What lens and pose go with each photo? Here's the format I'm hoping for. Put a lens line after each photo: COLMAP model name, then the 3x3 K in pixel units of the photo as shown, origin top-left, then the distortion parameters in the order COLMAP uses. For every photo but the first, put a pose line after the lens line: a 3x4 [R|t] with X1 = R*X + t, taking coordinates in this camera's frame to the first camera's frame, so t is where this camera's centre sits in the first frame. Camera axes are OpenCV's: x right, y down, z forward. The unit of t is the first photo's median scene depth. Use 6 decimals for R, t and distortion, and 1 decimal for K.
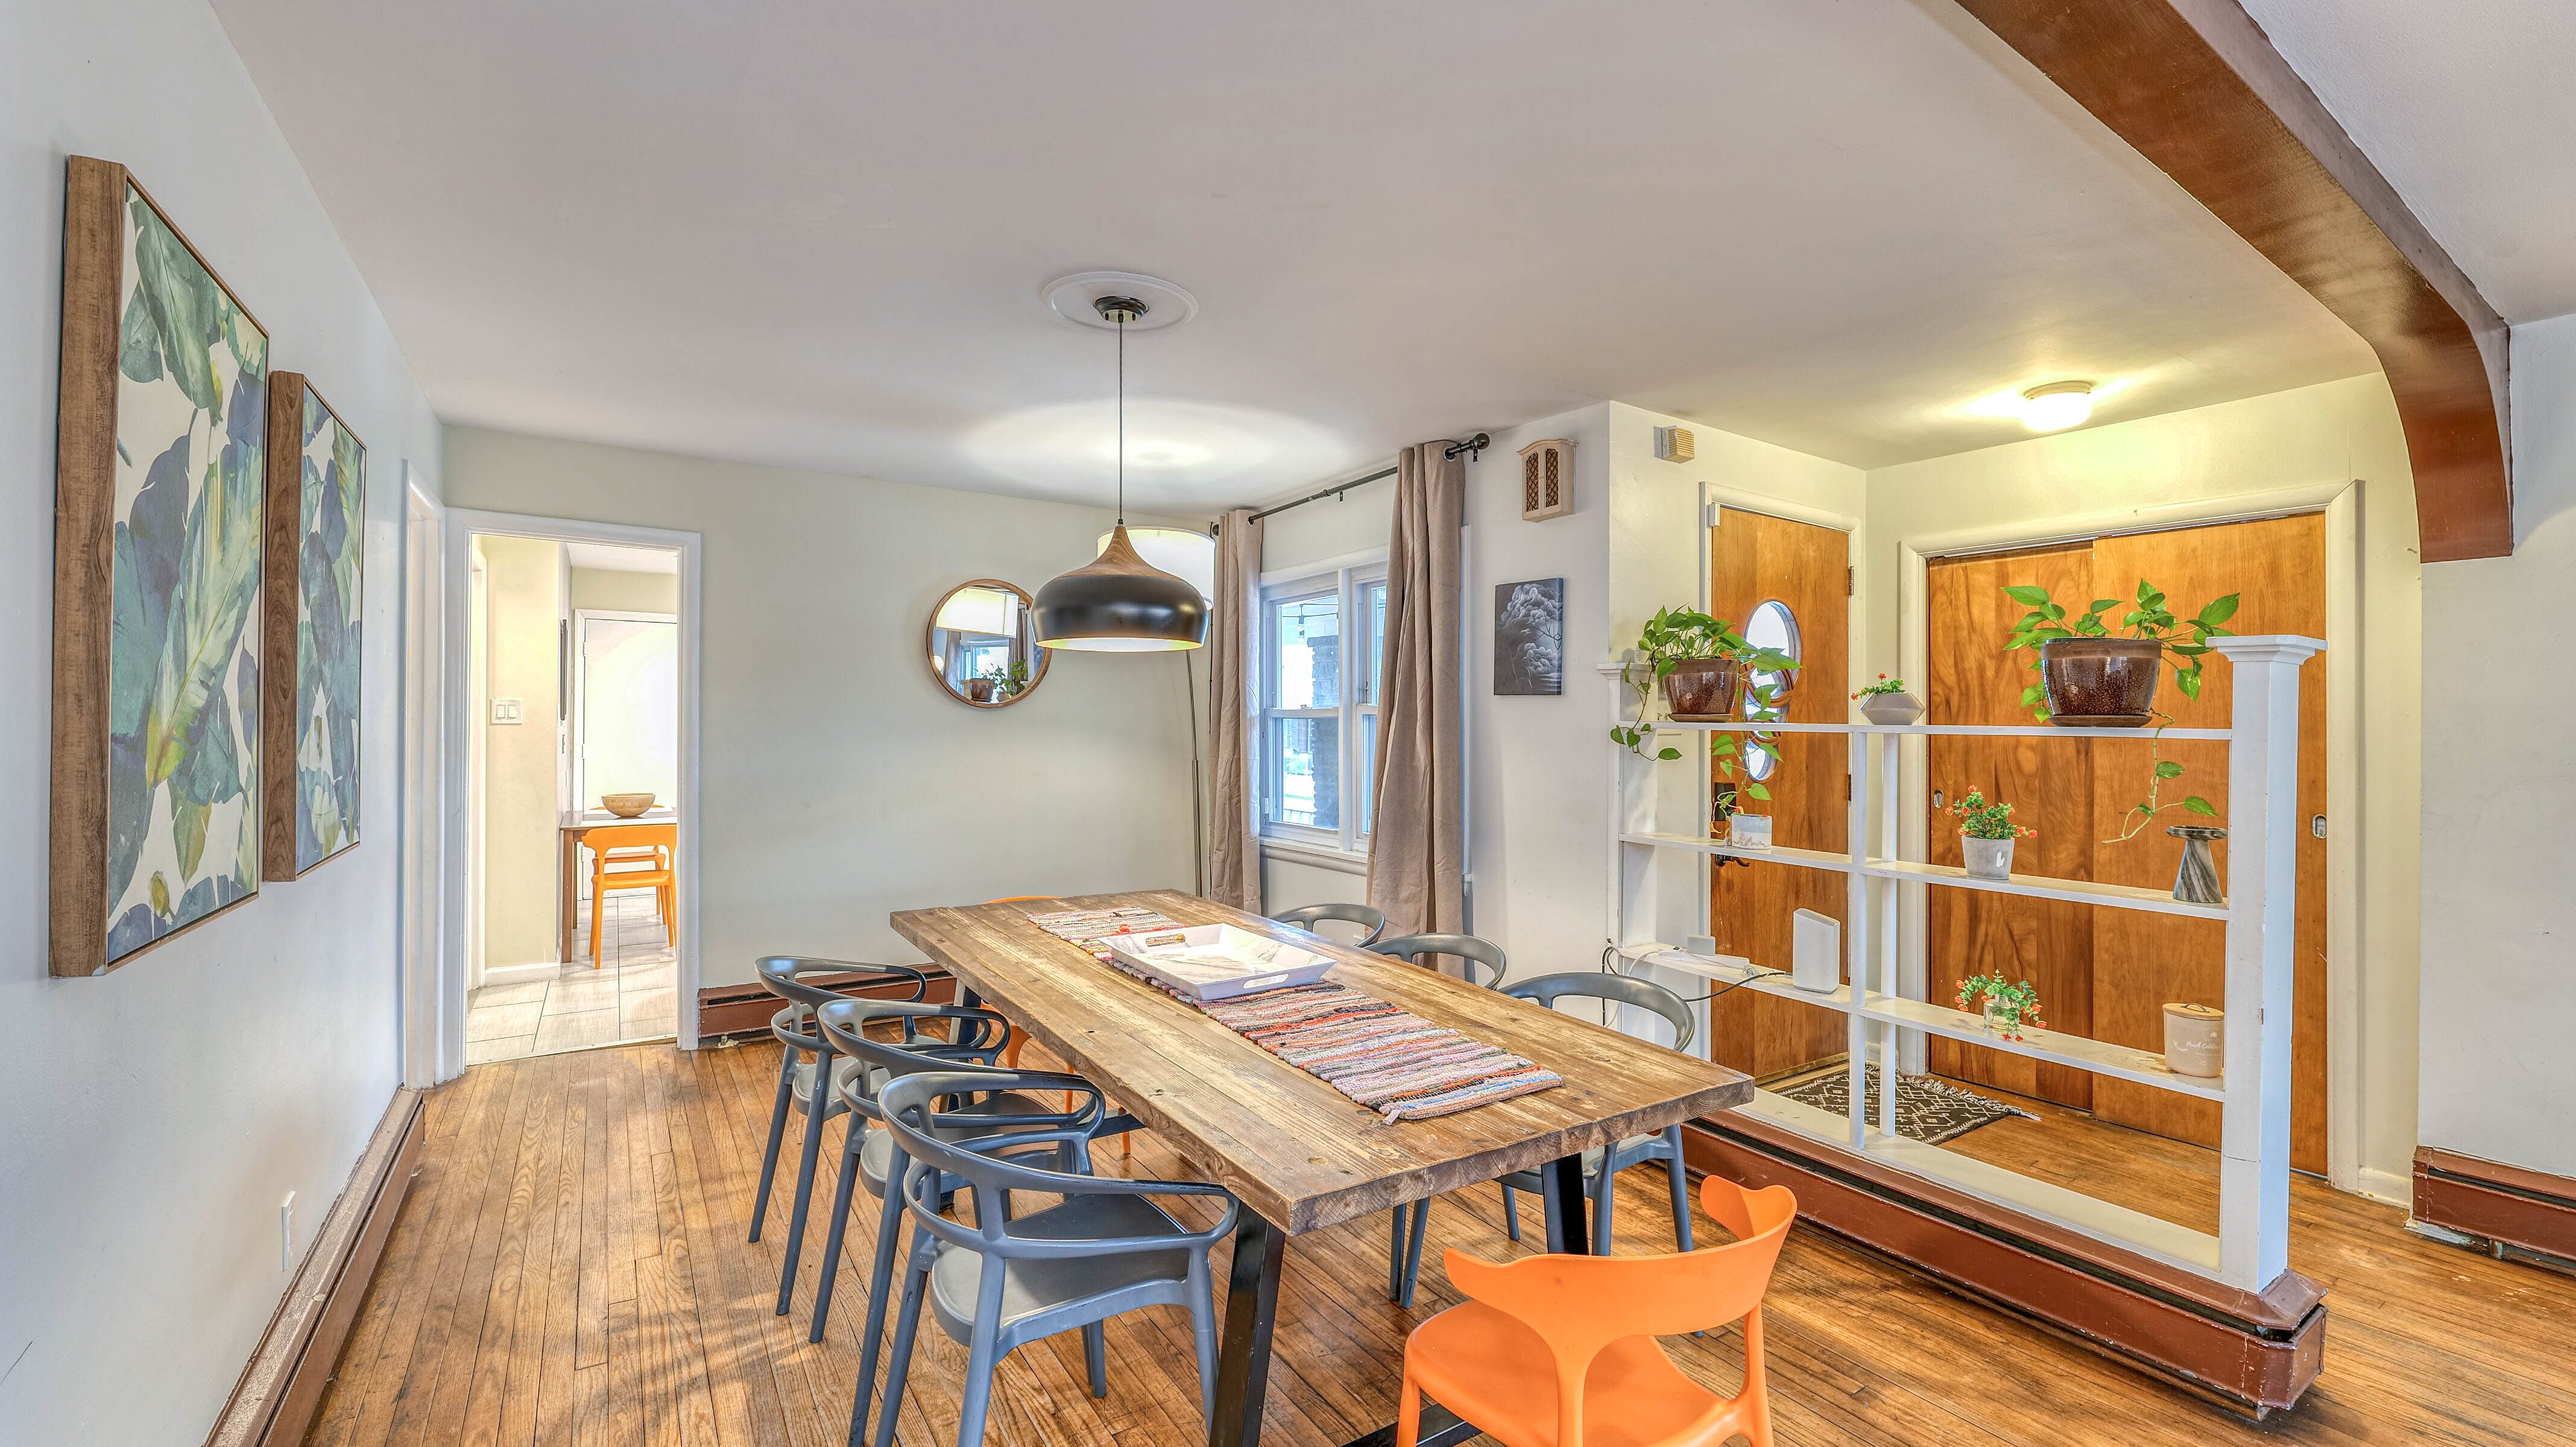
lens RADIAL K [[1051.9, 0, 1284.6], [0, 1051.9, 721.1], [0, 0, 1]] dist [-0.012237, 0.000471]
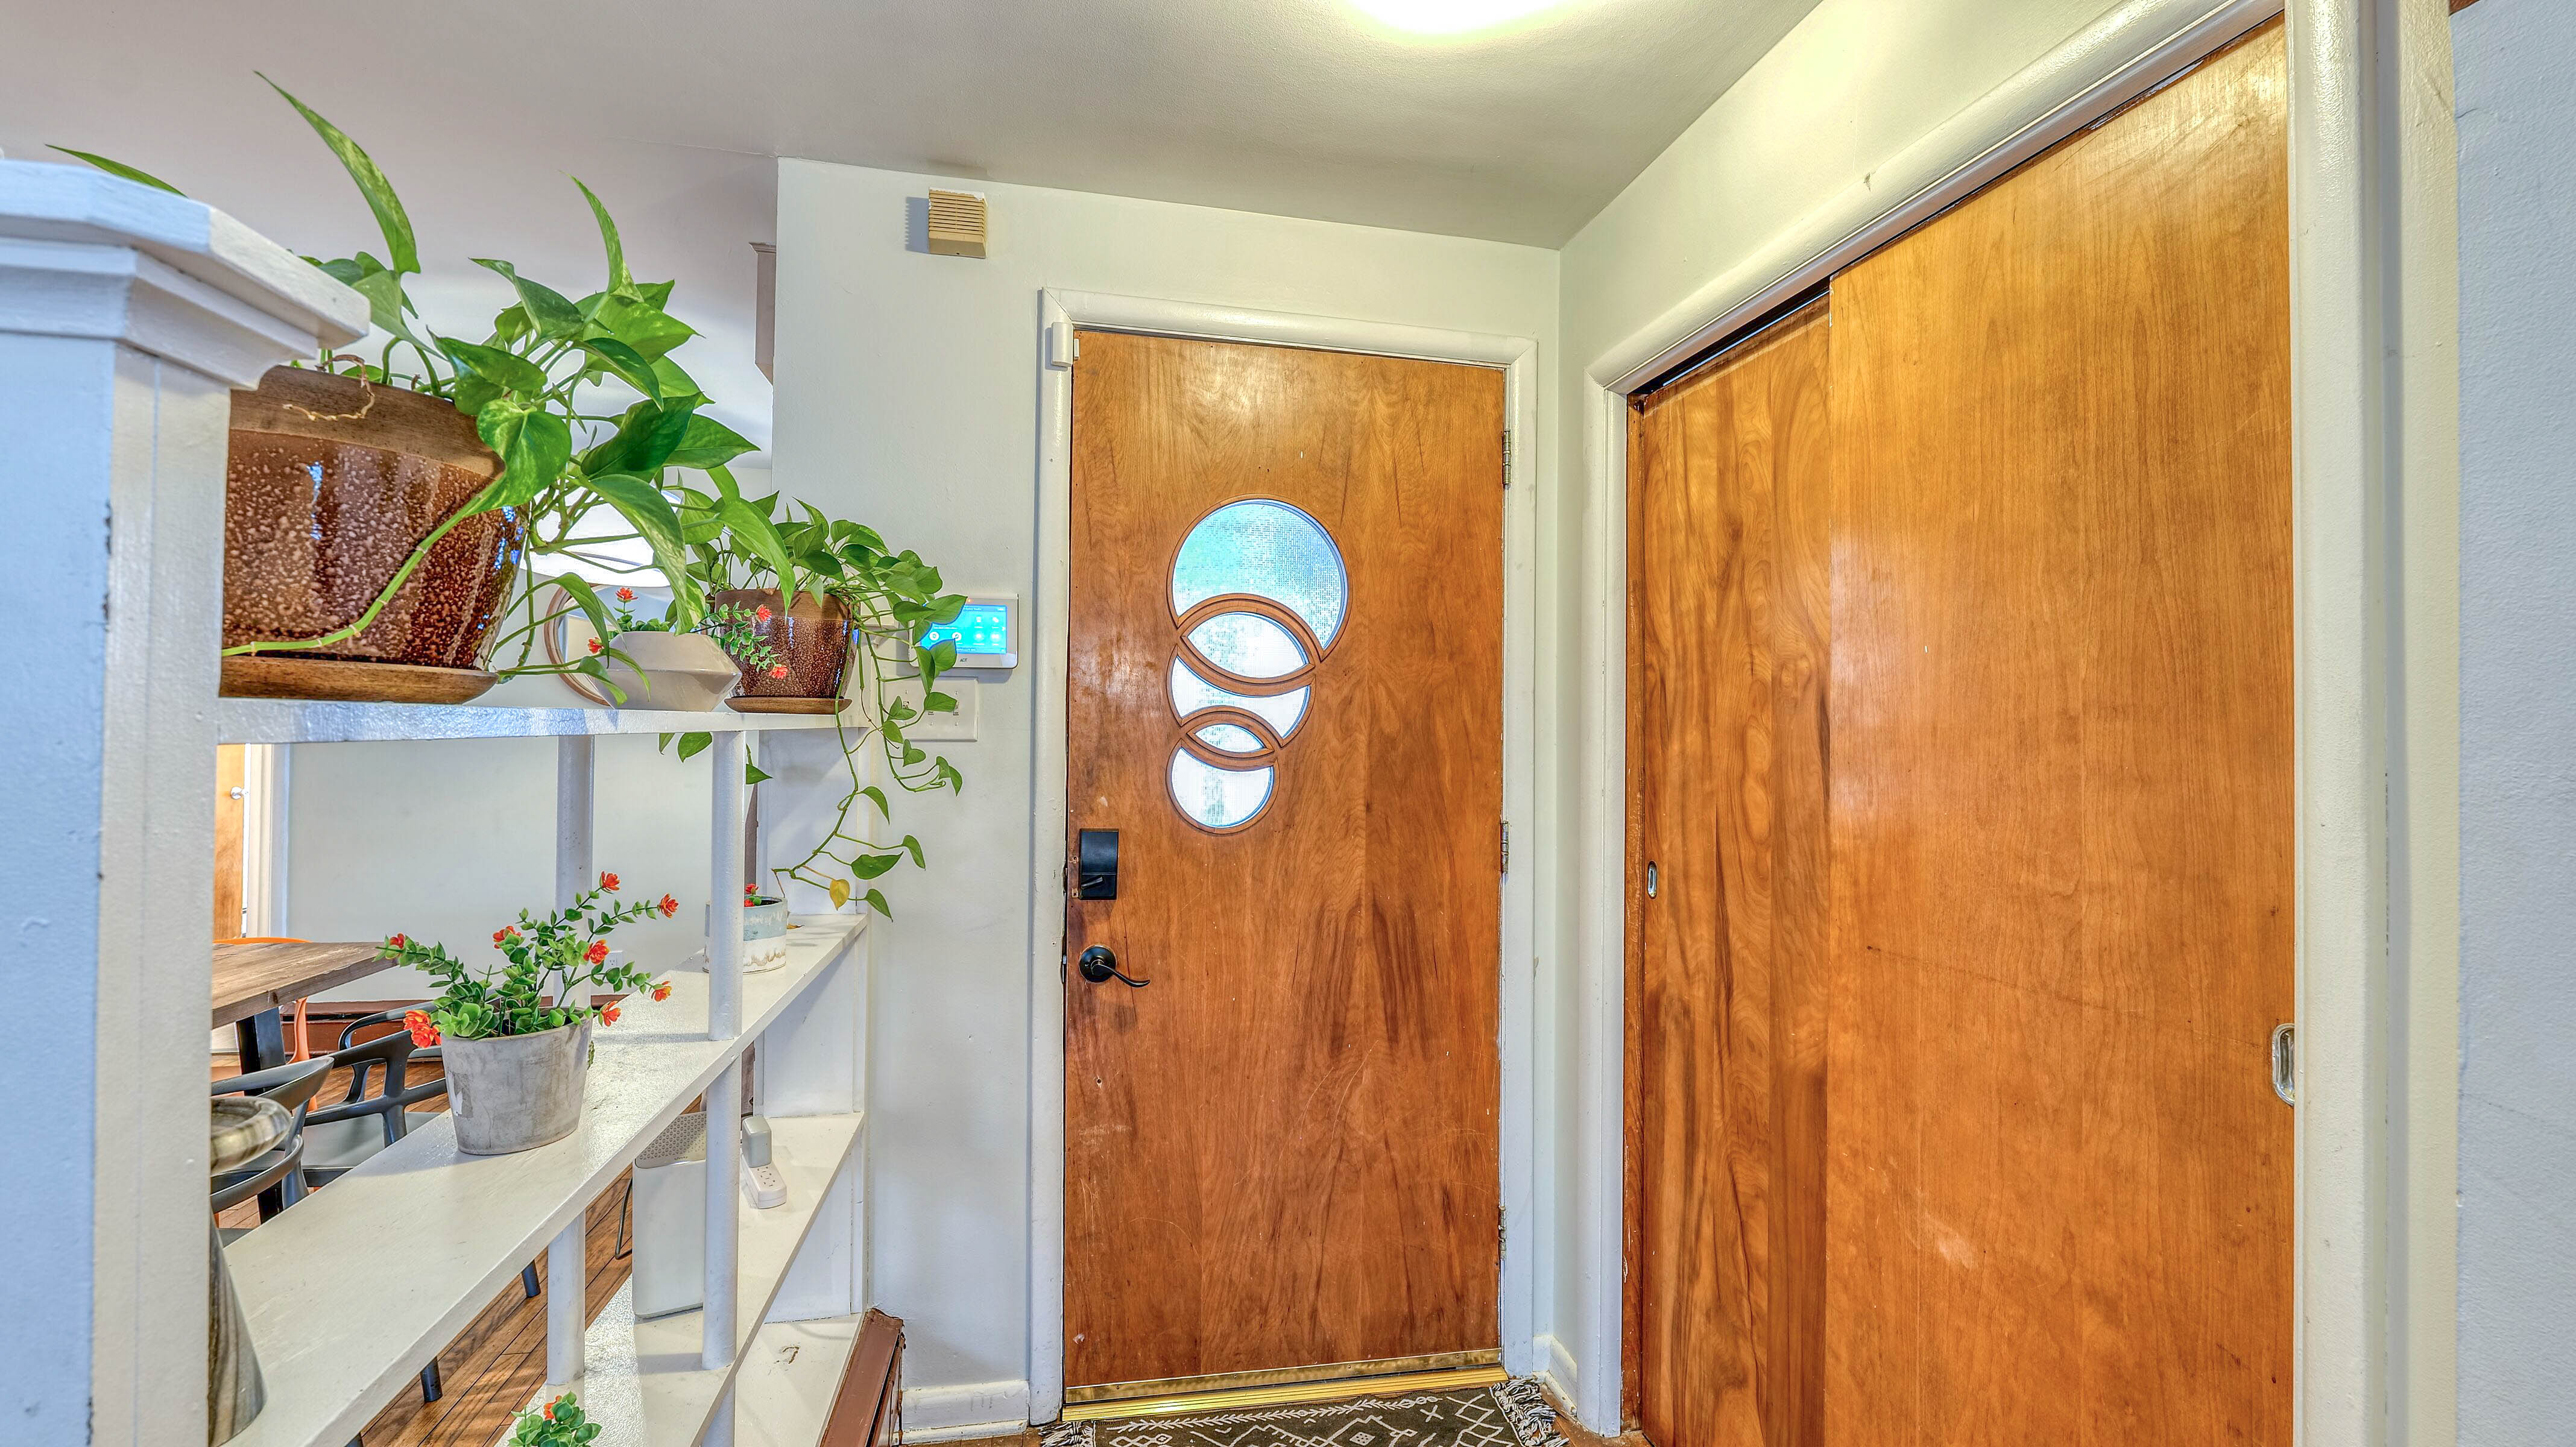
lens RADIAL K [[1051.9, 0, 1271.8], [0, 1051.9, 723.5], [0, 0, 1]] dist [-0.012237, 0.000471]
pose [[0.926257, 0.002393, -0.376884, 0.682224], [-0.007401, 0.999903, -0.011841, 0.008379], [0.376819, 0.013757, 0.926185, 0.502175]]
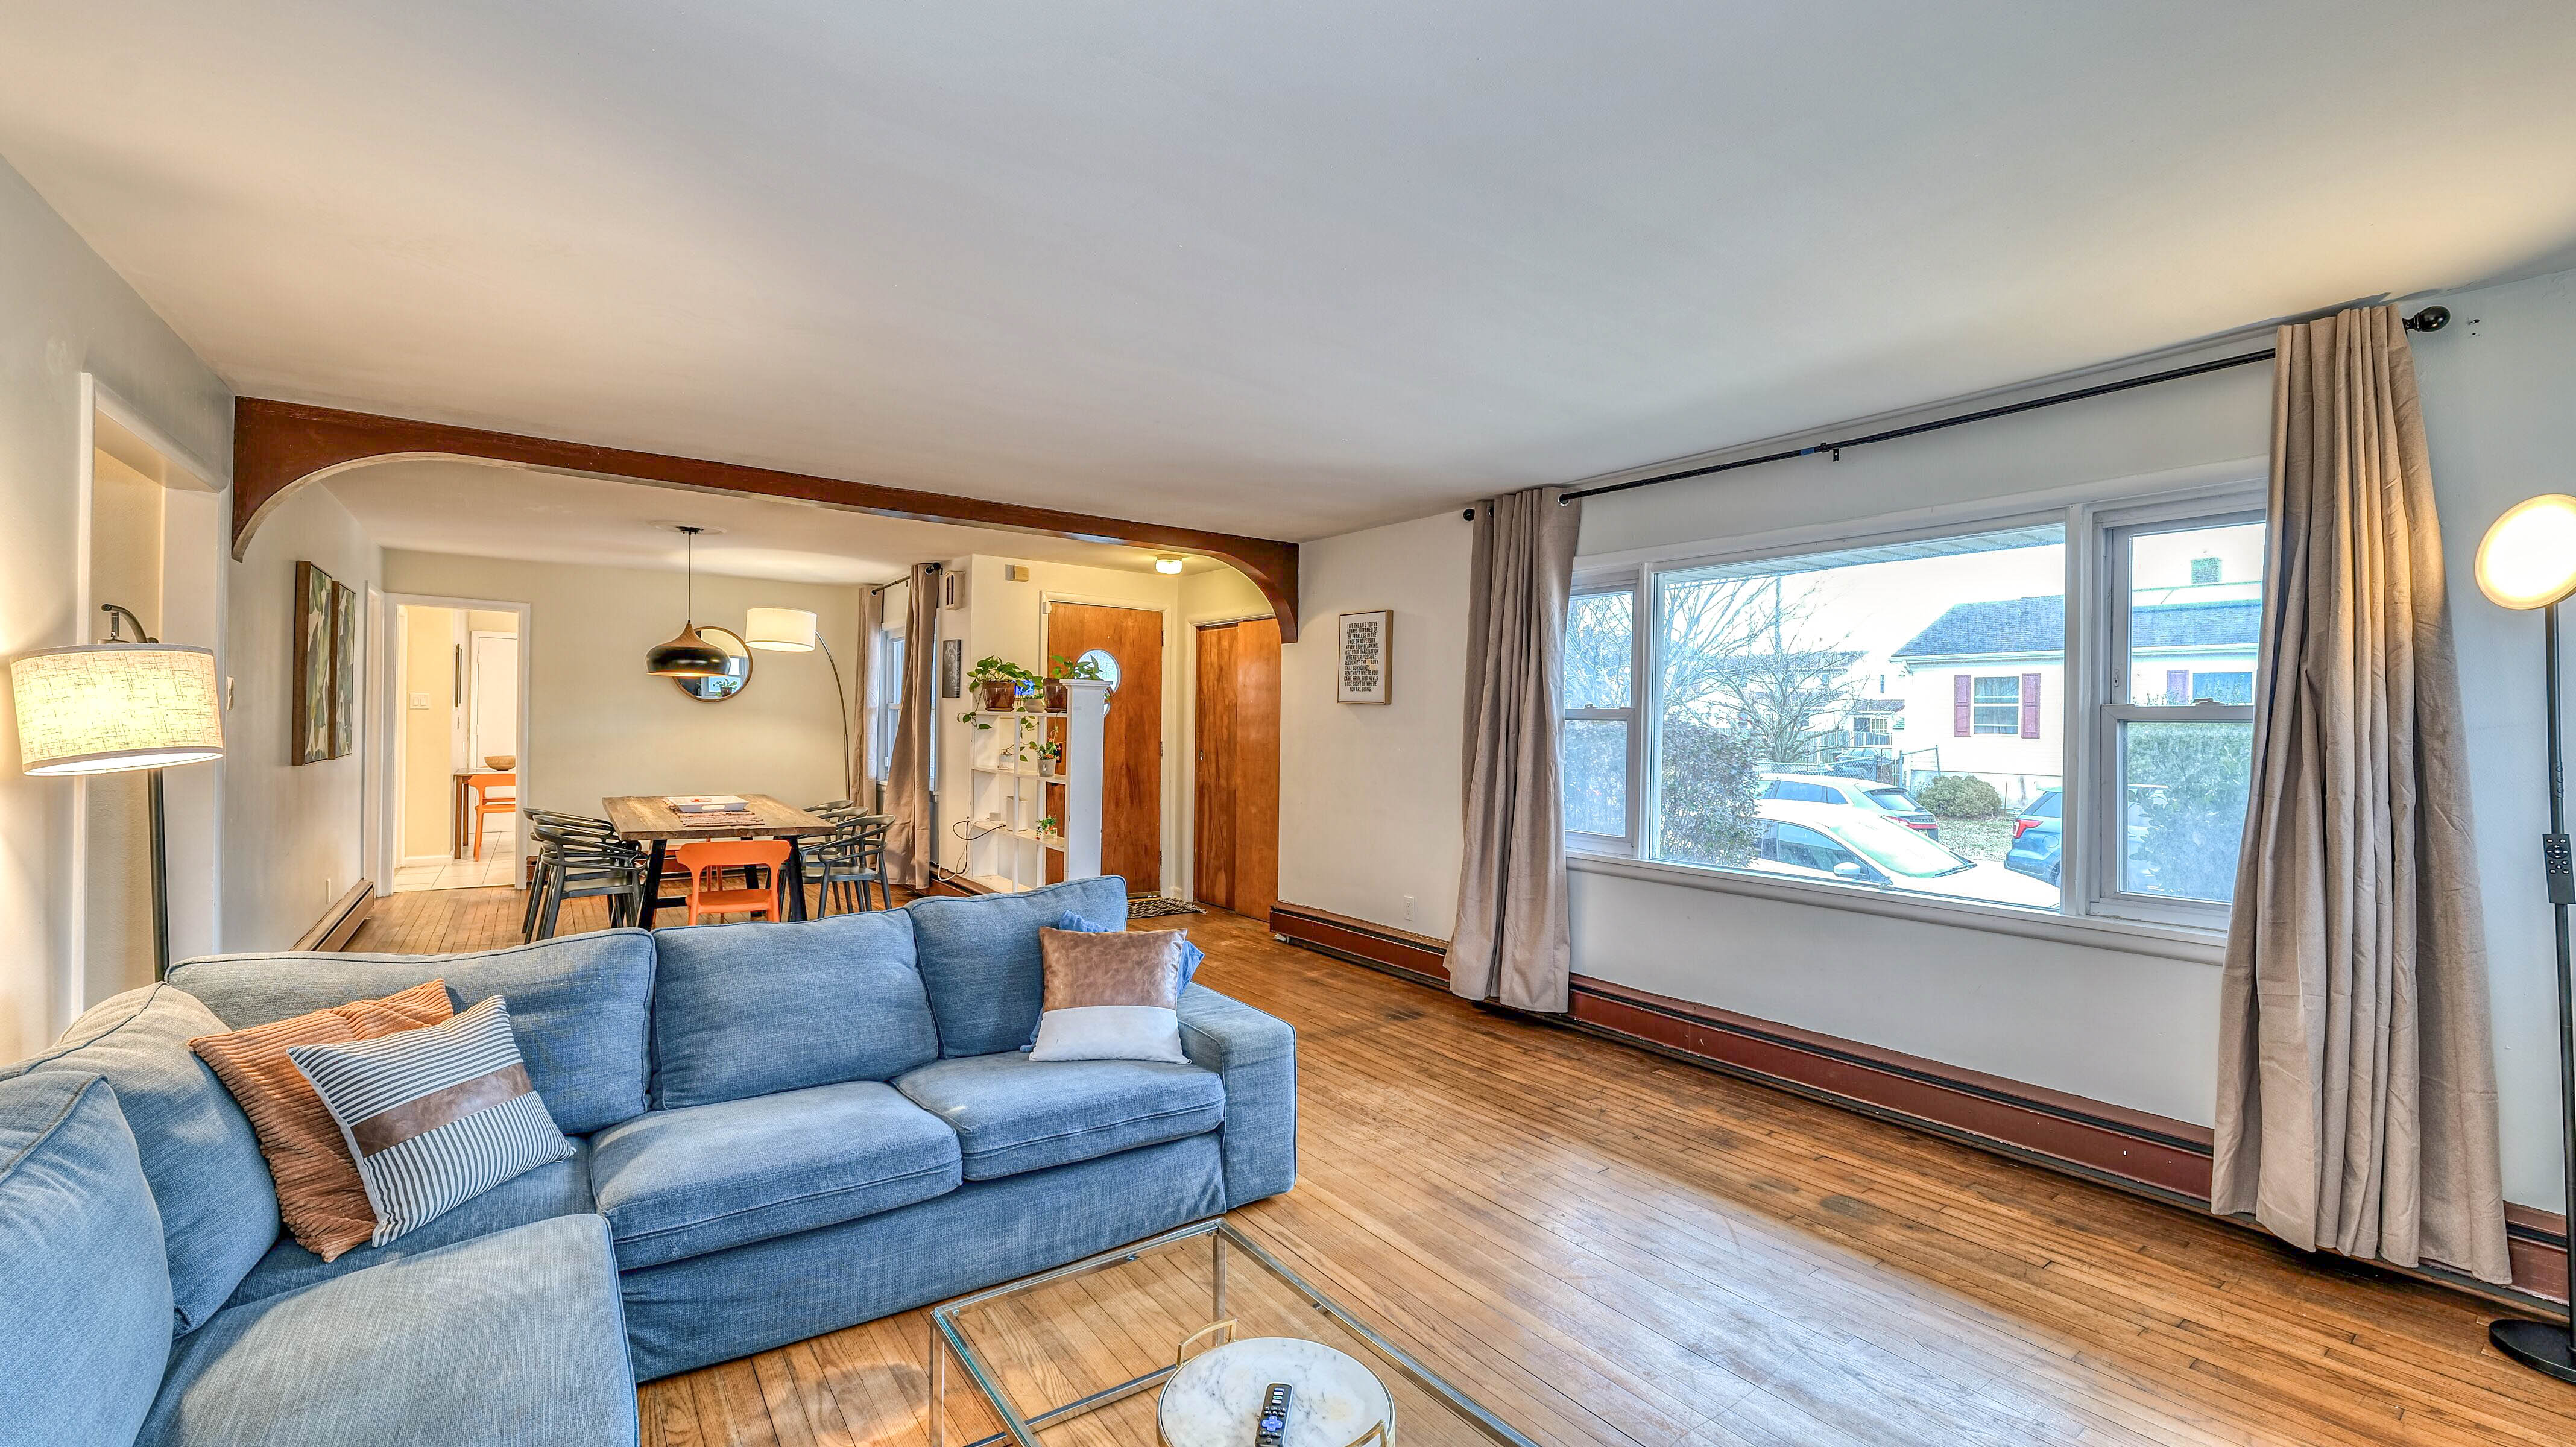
lens RADIAL K [[1051.9, 0, 1290.4], [0, 1051.9, 718.3], [0, 0, 1]] dist [-0.012237, 0.000471]
pose [[0.998721, 0.008625, 0.049822, 0.729479], [-0.008613, 0.999963, -0.000456, 0.008834], [-0.049825, 0.000026, 0.998758, -0.951538]]
